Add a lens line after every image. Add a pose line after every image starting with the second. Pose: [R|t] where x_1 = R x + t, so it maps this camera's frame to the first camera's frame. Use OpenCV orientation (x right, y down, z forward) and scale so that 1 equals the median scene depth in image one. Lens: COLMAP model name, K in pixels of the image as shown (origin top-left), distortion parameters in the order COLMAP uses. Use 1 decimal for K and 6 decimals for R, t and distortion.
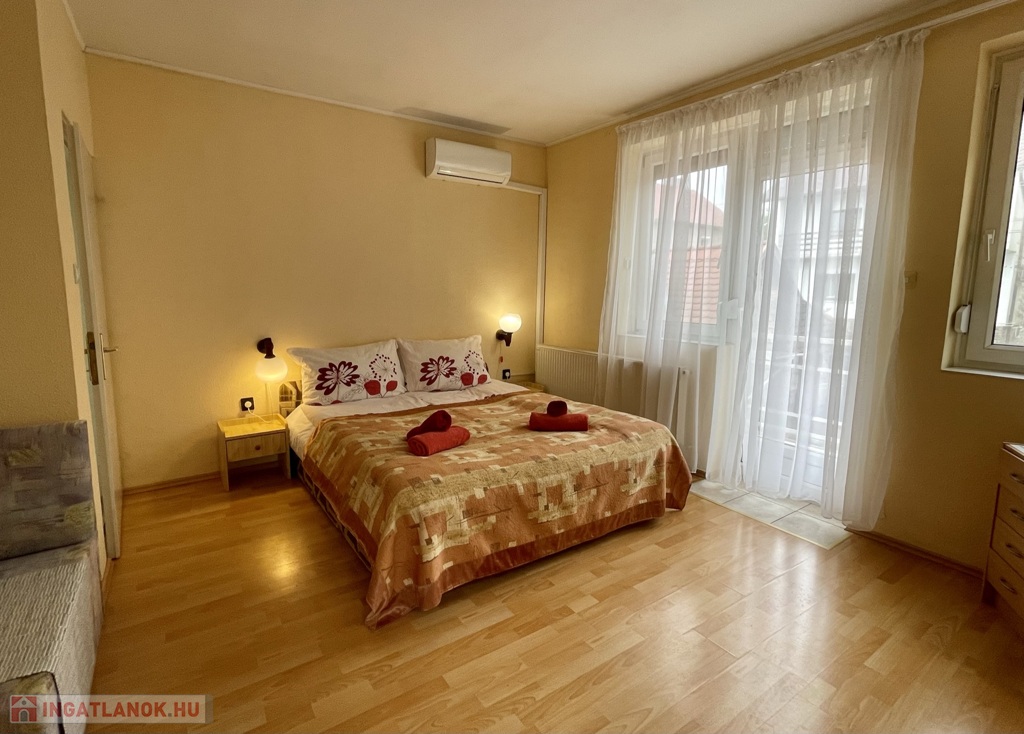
lens RADIAL K [[498.3, 0, 507.8], [0, 498.3, 359.3], [0, 0, 1]] dist [0.002420, -0.001940]
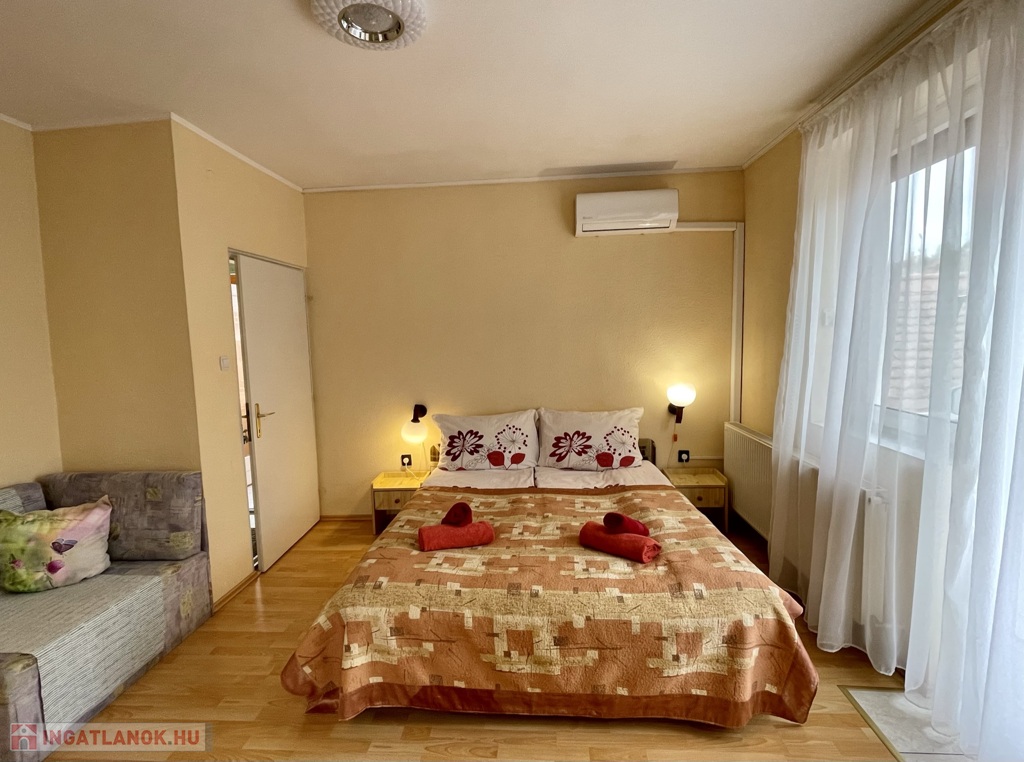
lens RADIAL K [[496.1, 0, 506.3], [0, 496.1, 387.0], [0, 0, 1]] dist [-0.010313, 0.002806]
pose [[0.781663, 0.036179, -0.622651, 0.456449], [-0.054287, 0.998474, -0.010135, -0.099056], [0.621334, 0.041724, 0.782434, 0.300919]]
